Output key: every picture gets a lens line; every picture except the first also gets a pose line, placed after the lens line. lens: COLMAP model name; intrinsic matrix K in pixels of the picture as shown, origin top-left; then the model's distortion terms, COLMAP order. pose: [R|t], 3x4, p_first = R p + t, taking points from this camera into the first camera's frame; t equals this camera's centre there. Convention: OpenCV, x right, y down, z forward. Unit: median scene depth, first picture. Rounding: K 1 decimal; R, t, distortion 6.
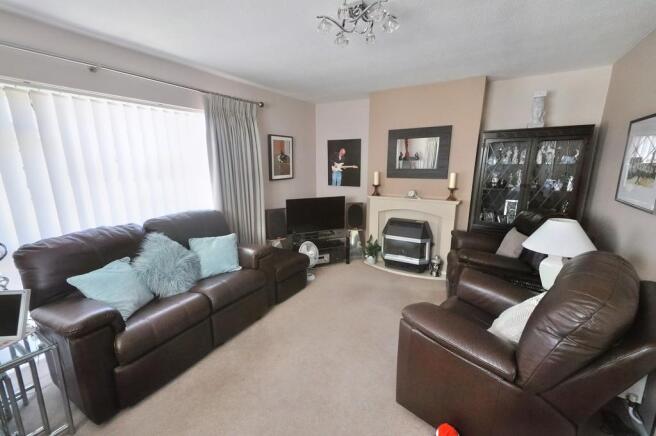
lens RADIAL K [[274.5, 0, 332.1], [0, 274.5, 217.7], [0, 0, 1]] dist [0.004669, -0.000263]
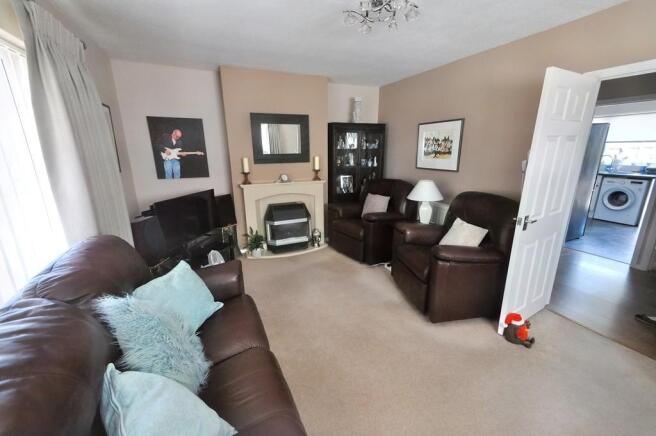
lens RADIAL K [[274.5, 0, 330.9], [0, 274.5, 219.9], [0, 0, 1]] dist [0.004669, -0.000263]
pose [[0.554333, -0.207368, 0.806048, -0.462671], [0.168576, 0.976365, 0.135253, -0.041495], [-0.815044, 0.060905, 0.576189, 0.254429]]
